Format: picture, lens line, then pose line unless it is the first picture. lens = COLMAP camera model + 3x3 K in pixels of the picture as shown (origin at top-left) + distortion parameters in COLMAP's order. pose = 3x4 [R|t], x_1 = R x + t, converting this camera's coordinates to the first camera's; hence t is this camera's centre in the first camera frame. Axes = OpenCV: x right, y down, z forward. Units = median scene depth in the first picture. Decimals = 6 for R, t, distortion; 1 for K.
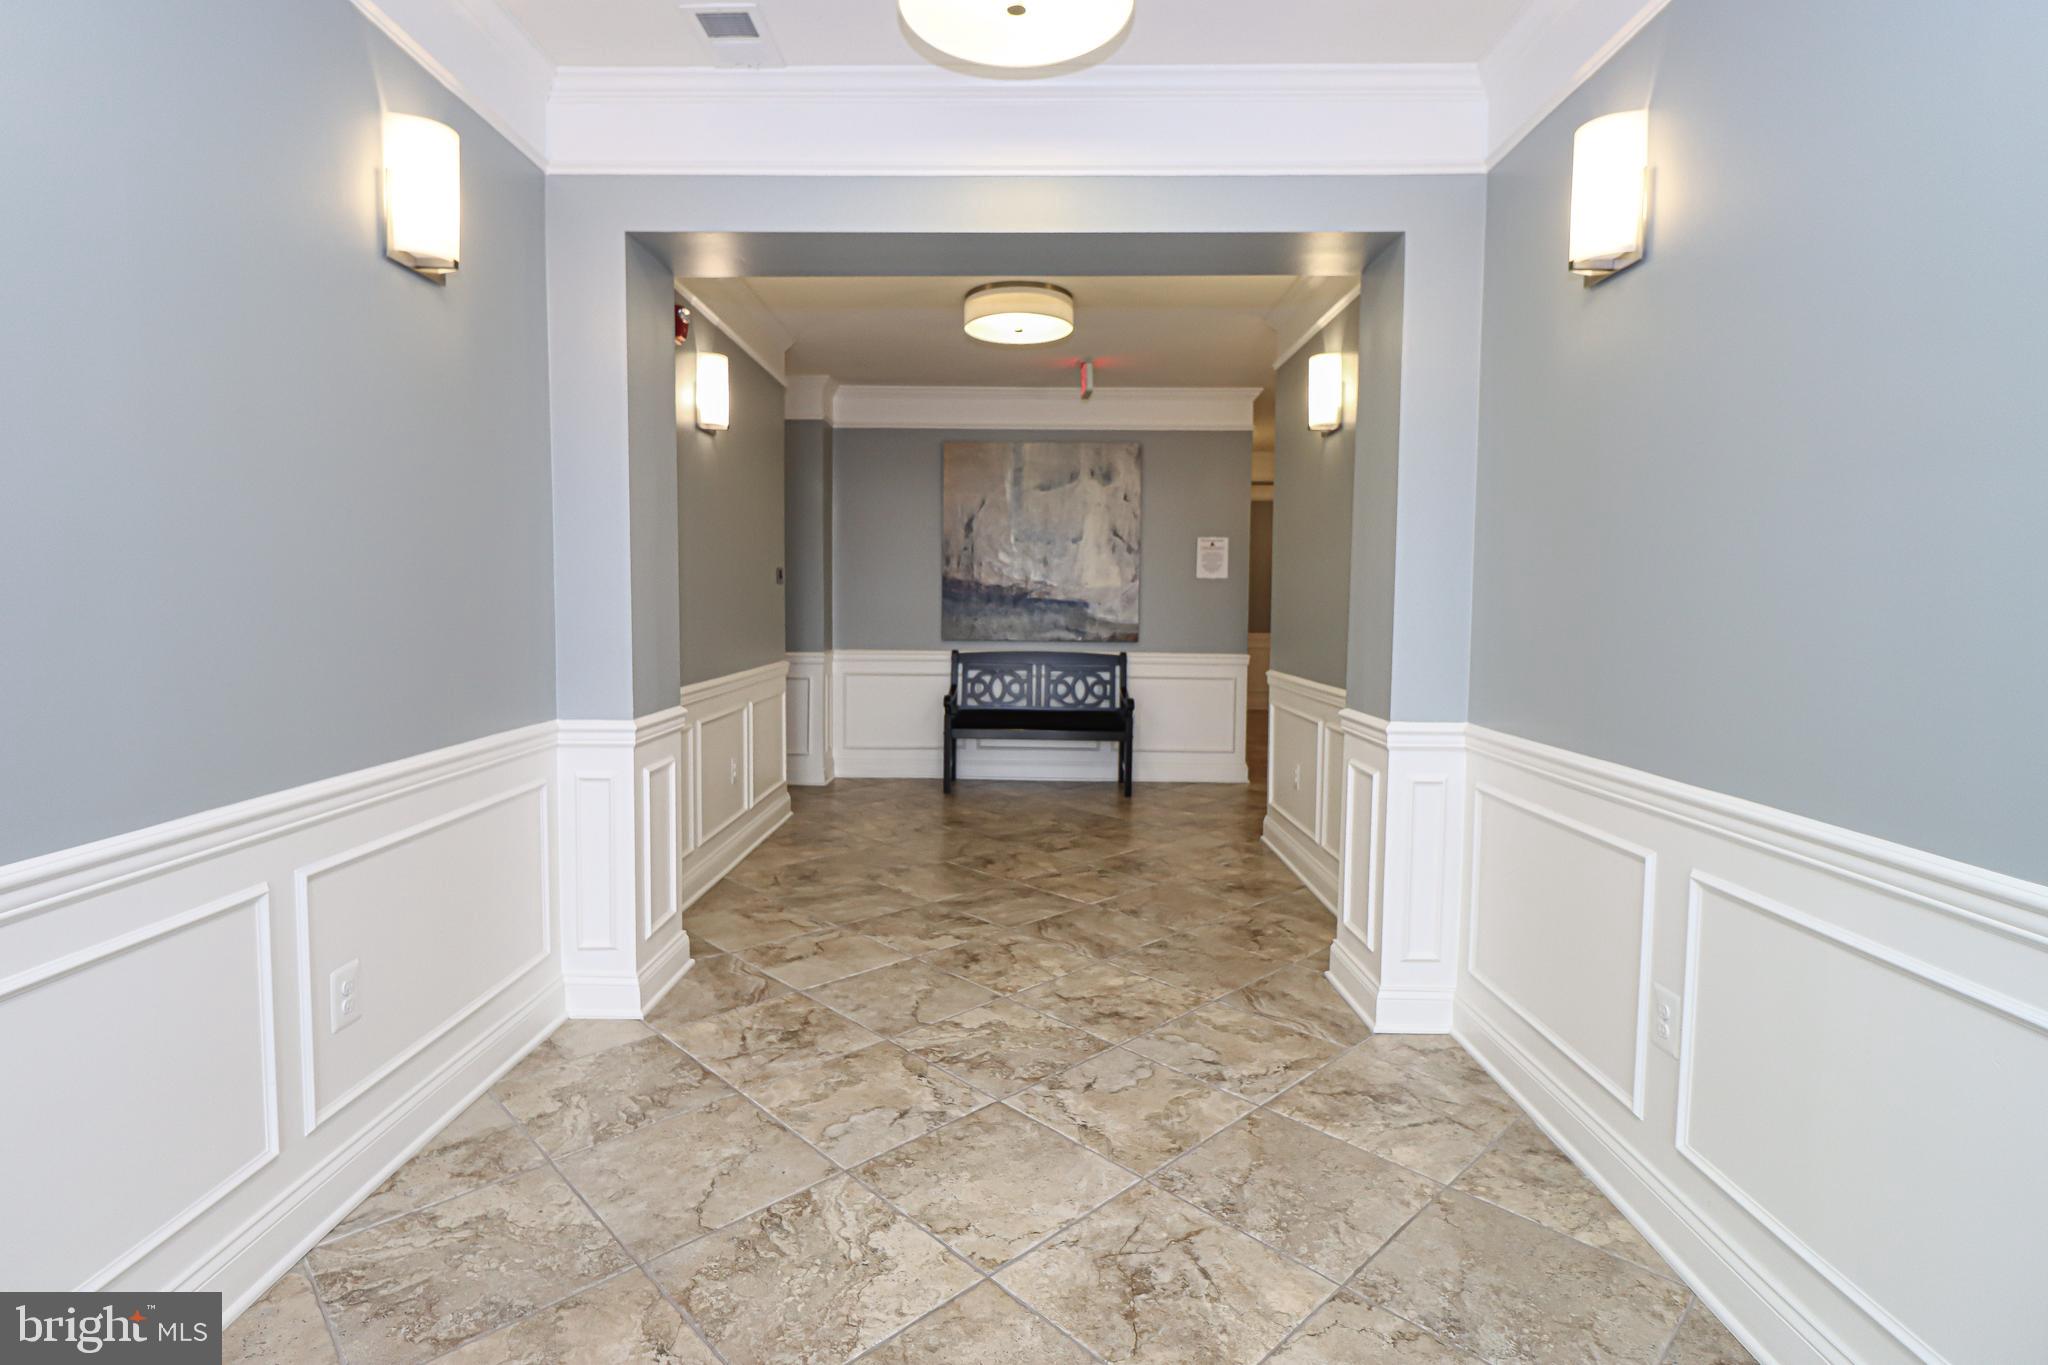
lens RADIAL K [[1047.7, 0, 1021.9], [0, 1047.7, 677.7], [0, 0, 1]] dist [-0.001495, -0.000072]
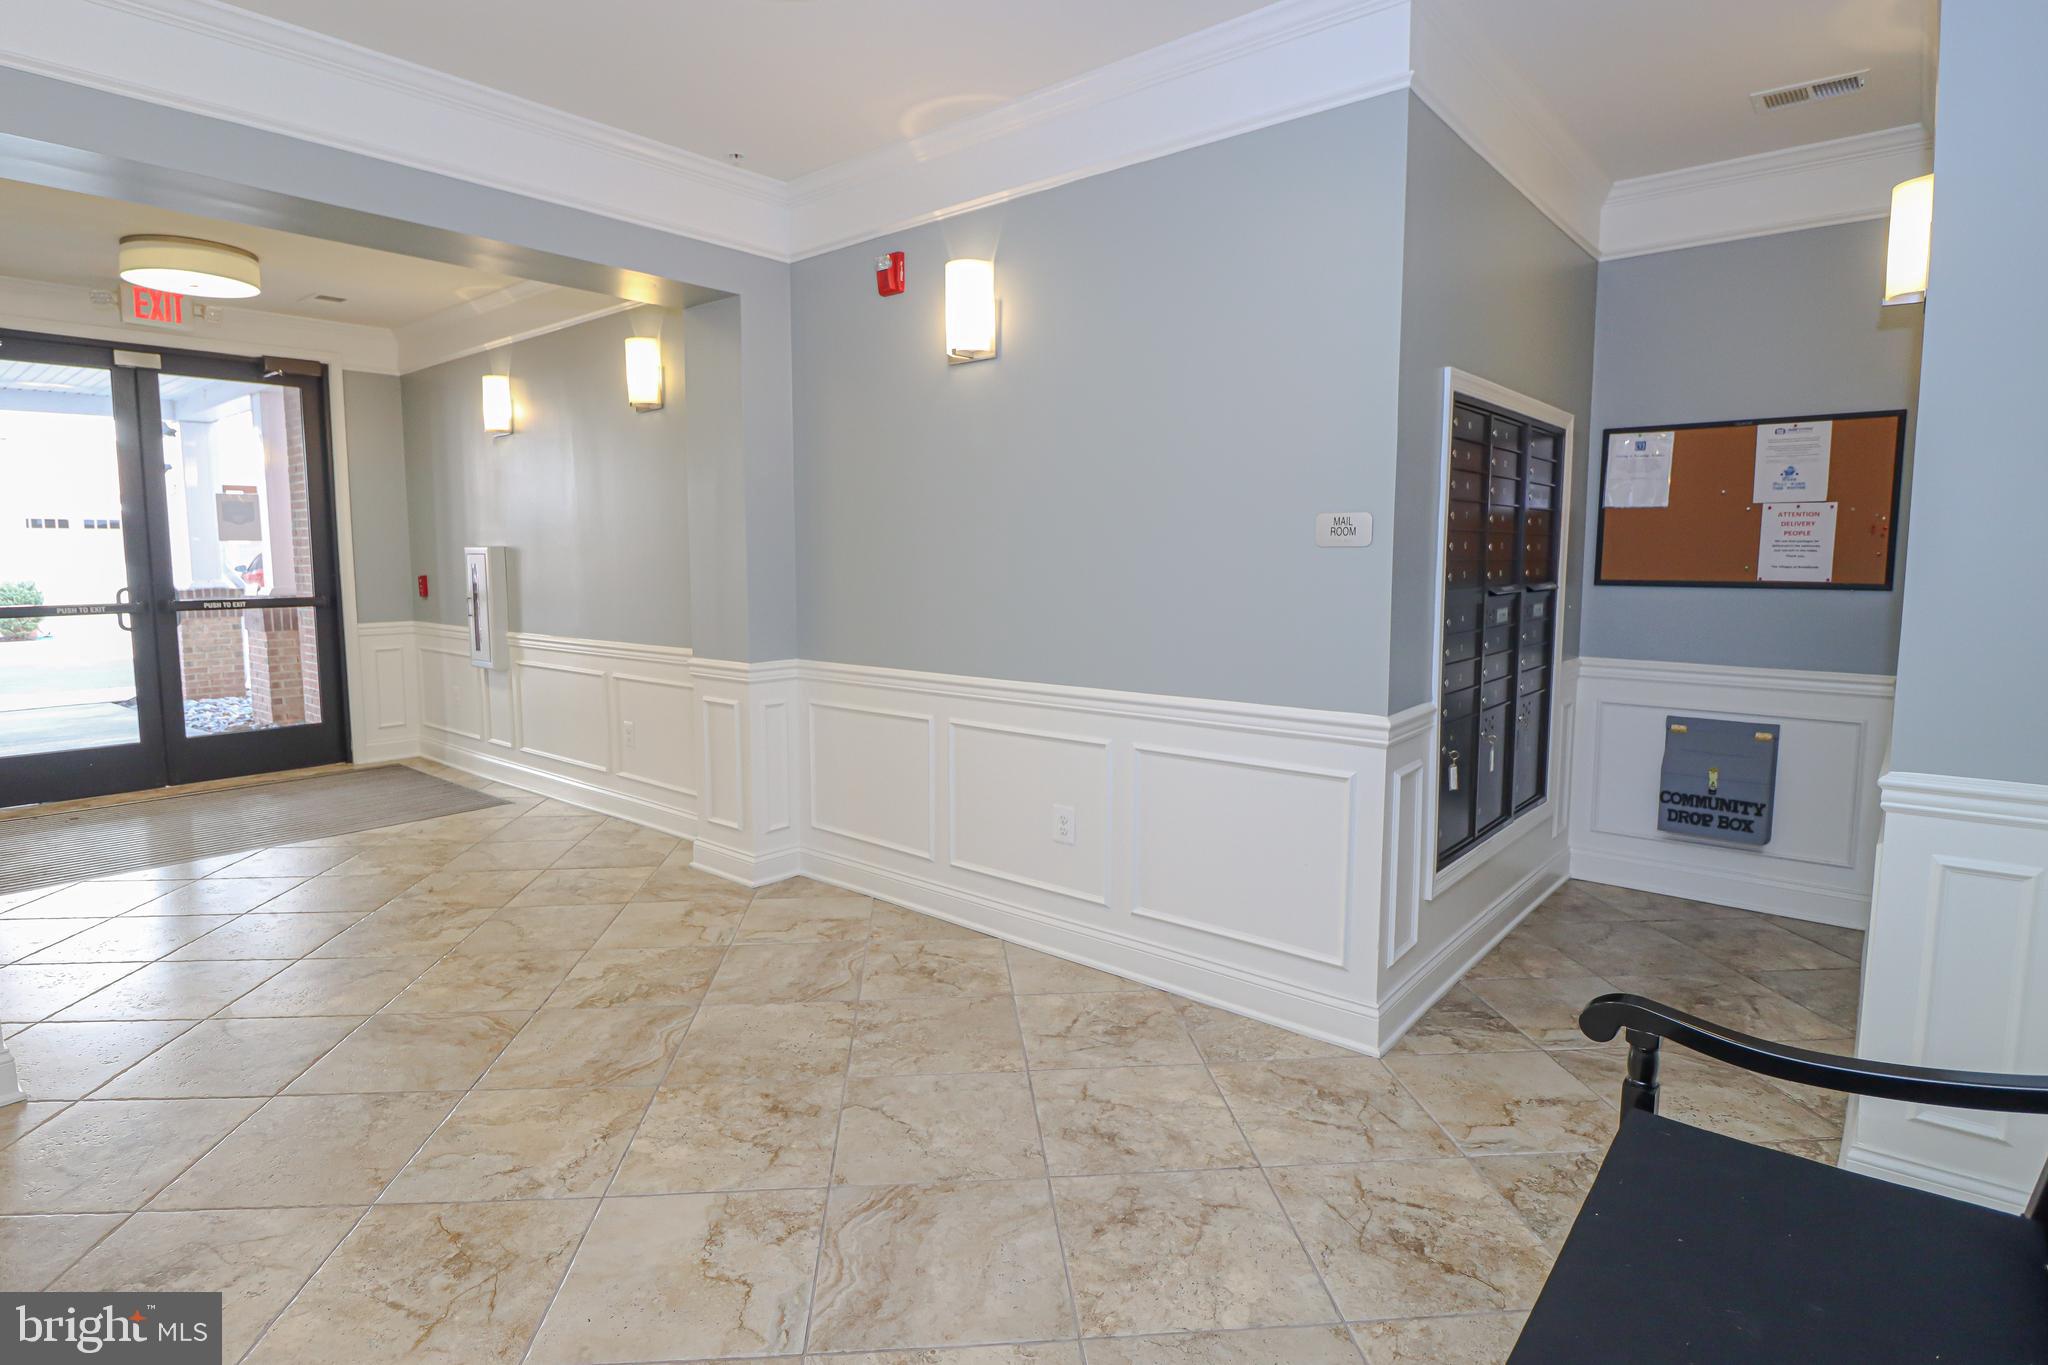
lens RADIAL K [[1047.7, 0, 1024.0], [0, 1047.7, 673.6], [0, 0, 1]] dist [-0.001495, -0.000072]
pose [[-0.644847, 0.077582, -0.760364, 0.351819], [-0.058886, 0.986835, 0.150629, -0.152899], [0.762040, 0.141907, -0.631790, 1.867808]]
